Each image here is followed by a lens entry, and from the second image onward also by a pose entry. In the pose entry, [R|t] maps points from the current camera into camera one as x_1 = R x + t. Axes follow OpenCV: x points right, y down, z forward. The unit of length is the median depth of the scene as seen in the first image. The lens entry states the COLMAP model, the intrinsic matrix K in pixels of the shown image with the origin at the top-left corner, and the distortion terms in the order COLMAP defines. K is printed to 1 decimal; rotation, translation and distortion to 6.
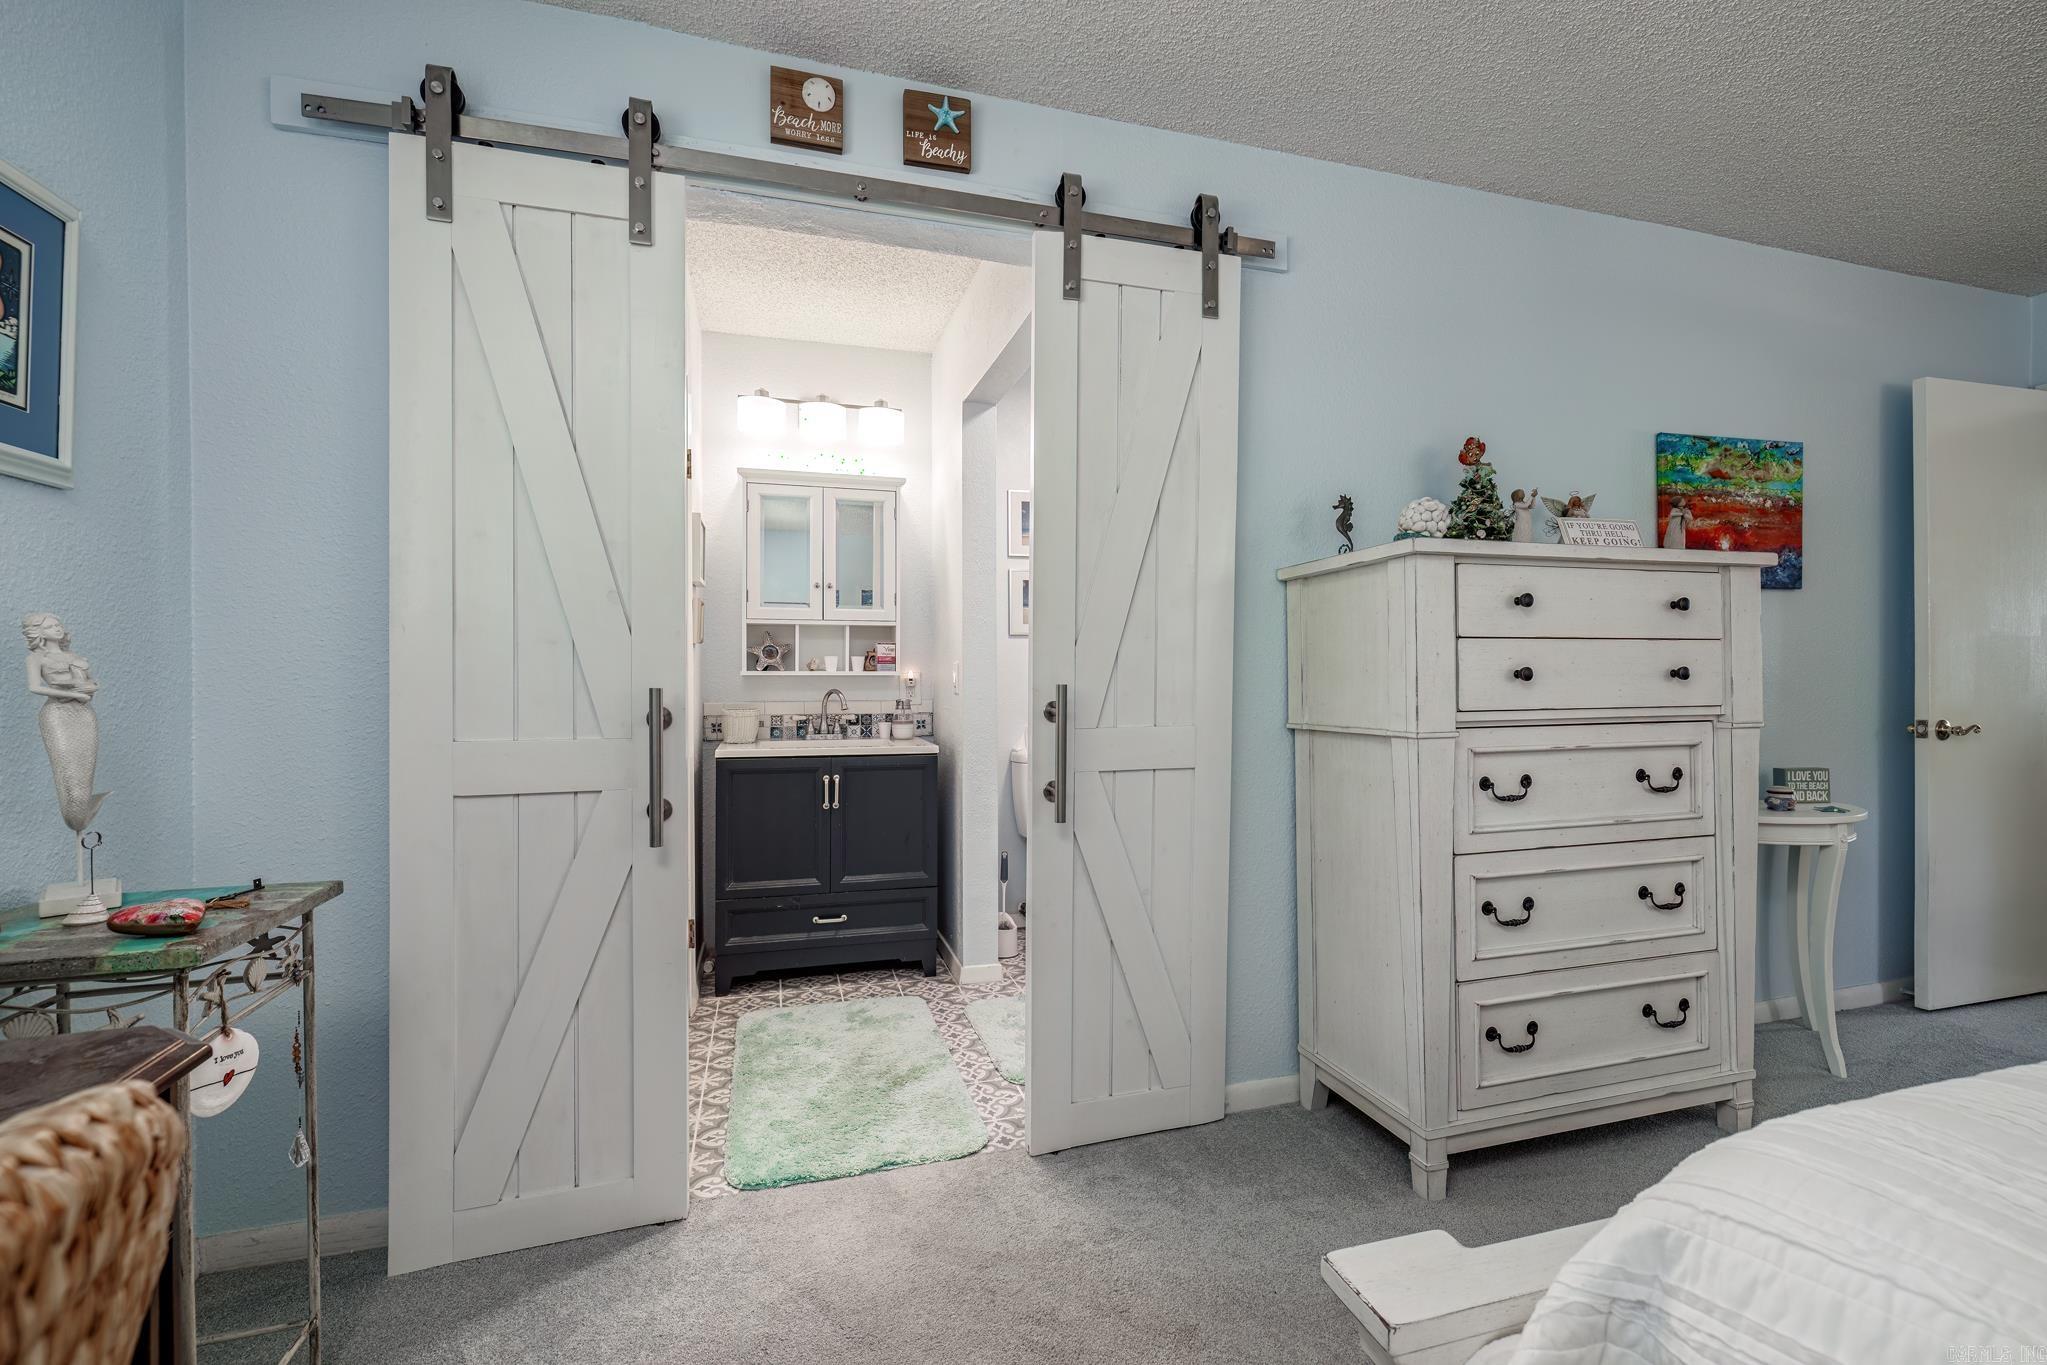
lens RADIAL K [[855.8, 0, 1024.7], [0, 855.8, 675.8], [0, 0, 1]] dist [-0.000937, 0.000991]
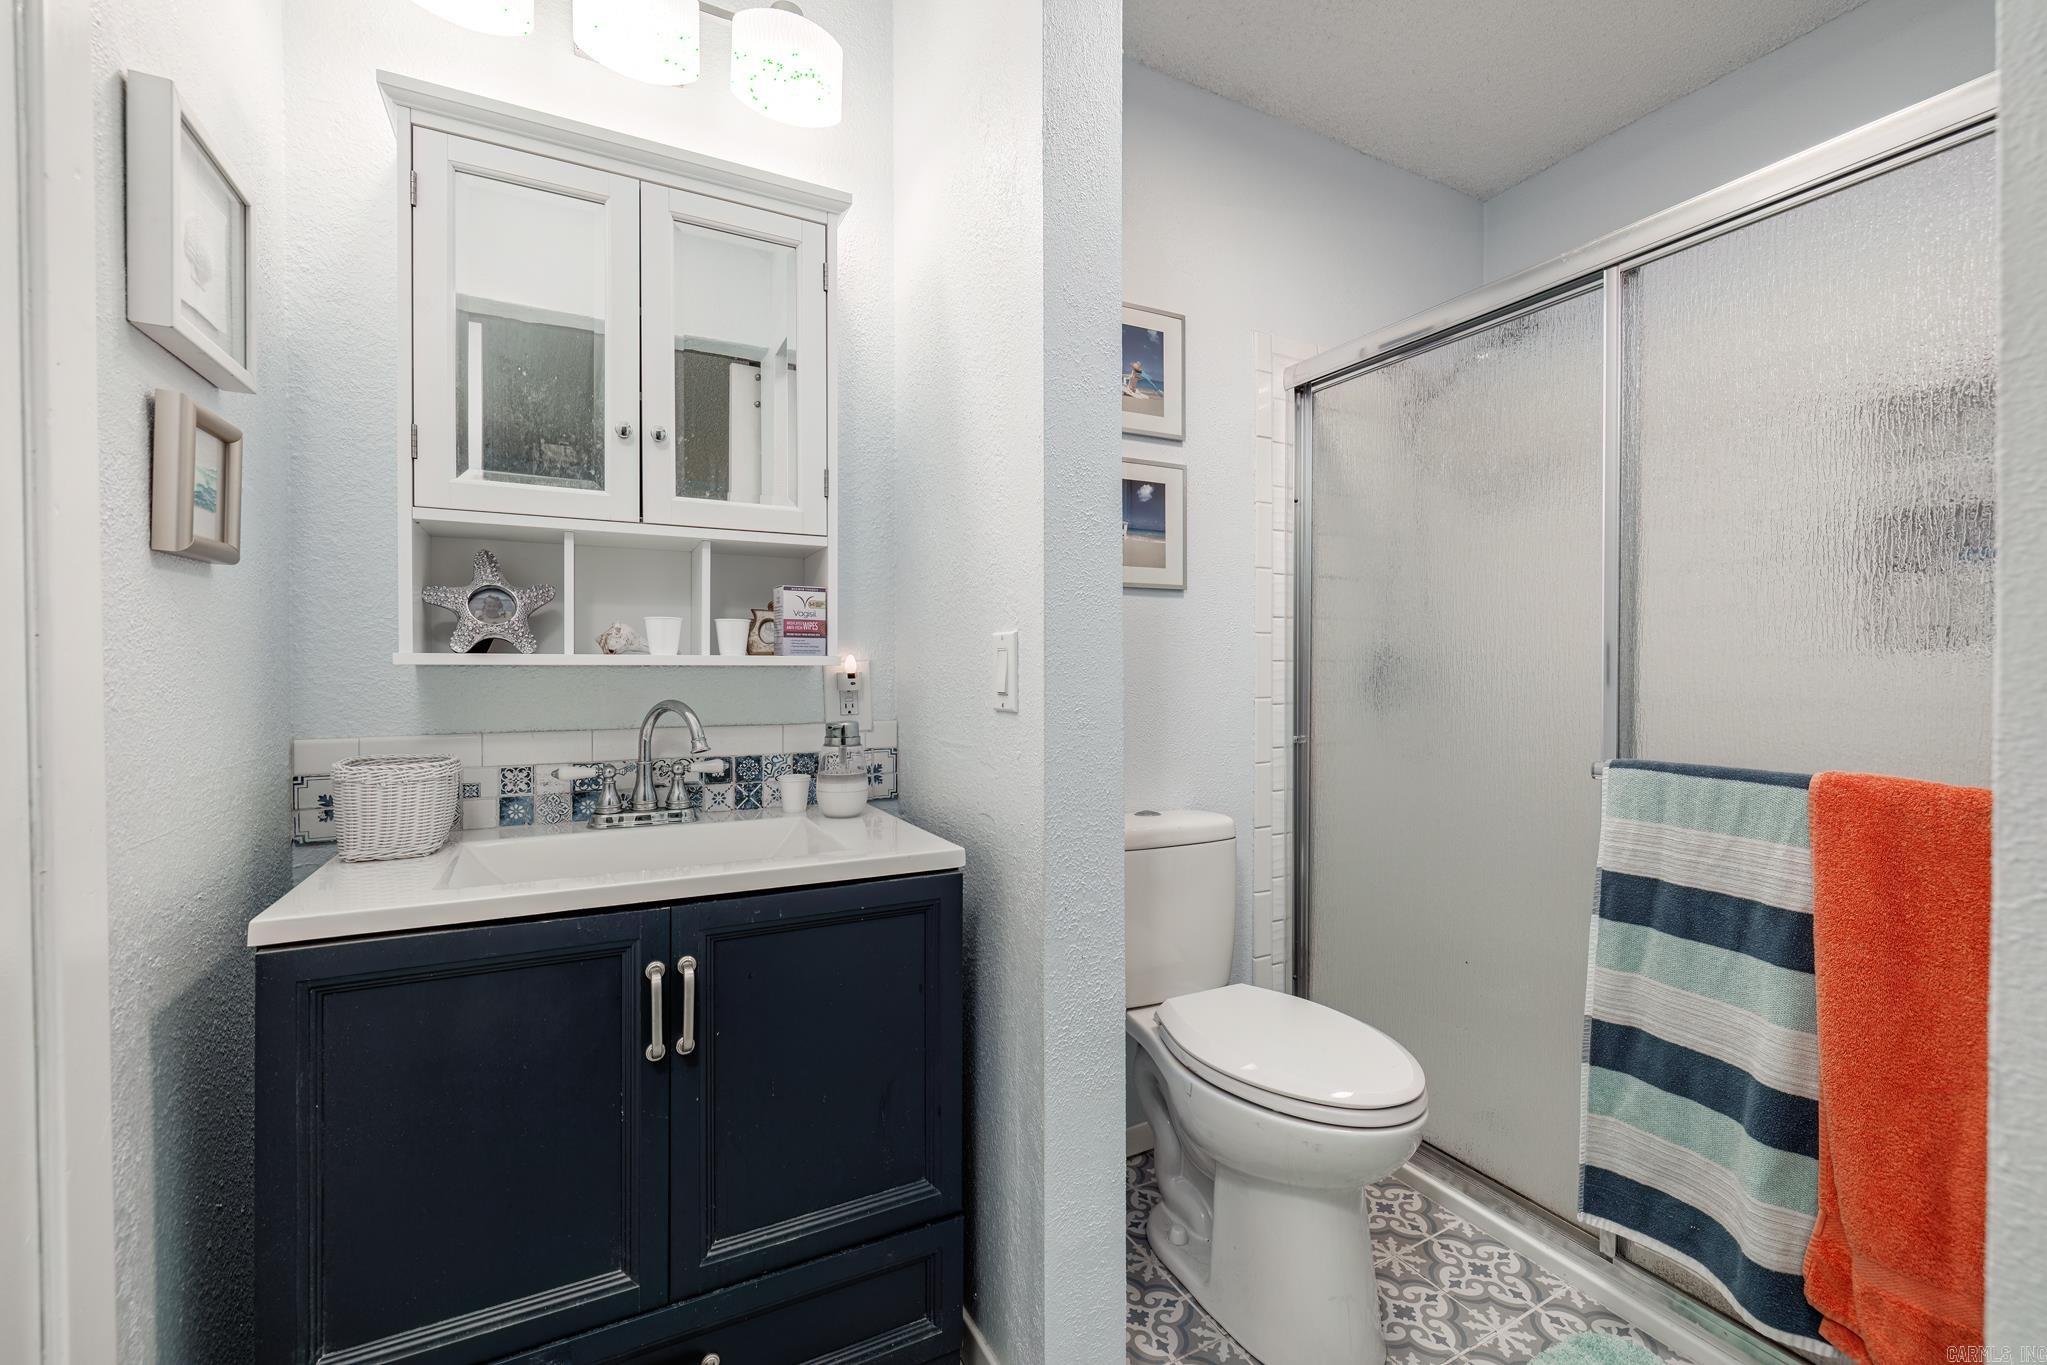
lens RADIAL K [[855.8, 0, 1019.8], [0, 855.8, 682.2], [0, 0, 1]] dist [-0.000937, 0.000991]
pose [[0.981487, -0.000711, 0.191526, -0.138426], [-0.002605, 0.999851, 0.017061, 0.000118], [-0.191509, -0.017244, 0.981339, 0.572543]]
